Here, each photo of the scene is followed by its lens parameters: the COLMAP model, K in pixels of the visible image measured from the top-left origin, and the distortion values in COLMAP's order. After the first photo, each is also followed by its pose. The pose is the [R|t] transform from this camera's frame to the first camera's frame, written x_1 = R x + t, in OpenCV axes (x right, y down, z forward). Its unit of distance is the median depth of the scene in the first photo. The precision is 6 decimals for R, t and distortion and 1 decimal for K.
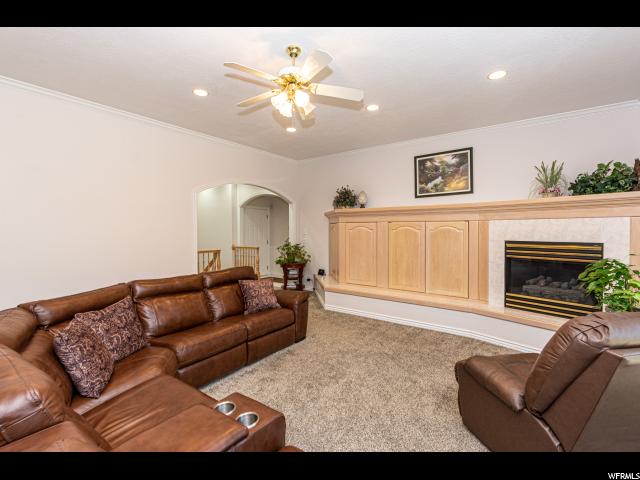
lens RADIAL K [[298.8, 0, 320.0], [0, 298.8, 240.0], [0, 0, 1]] dist [0.000689, 0.000132]
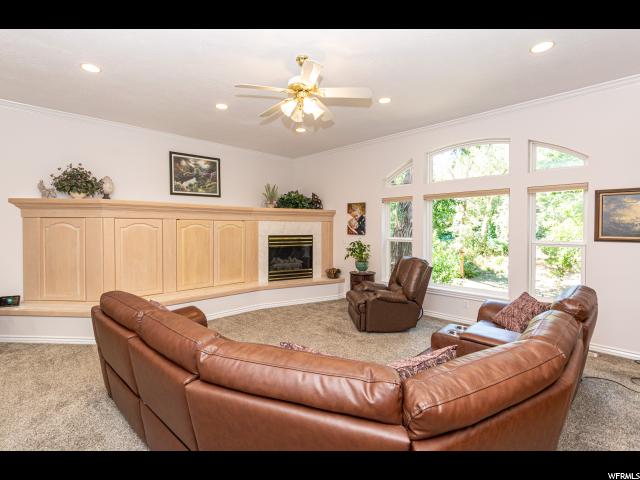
lens RADIAL K [[305.9, 0, 320.0], [0, 305.9, 240.0], [0, 0, 1]] dist [0.002084, 0.000666]
pose [[0.171179, -0.037334, 0.984532, -0.617559], [0.030910, 0.998993, 0.032508, -0.012594], [-0.984755, 0.024867, 0.172161, 0.387141]]
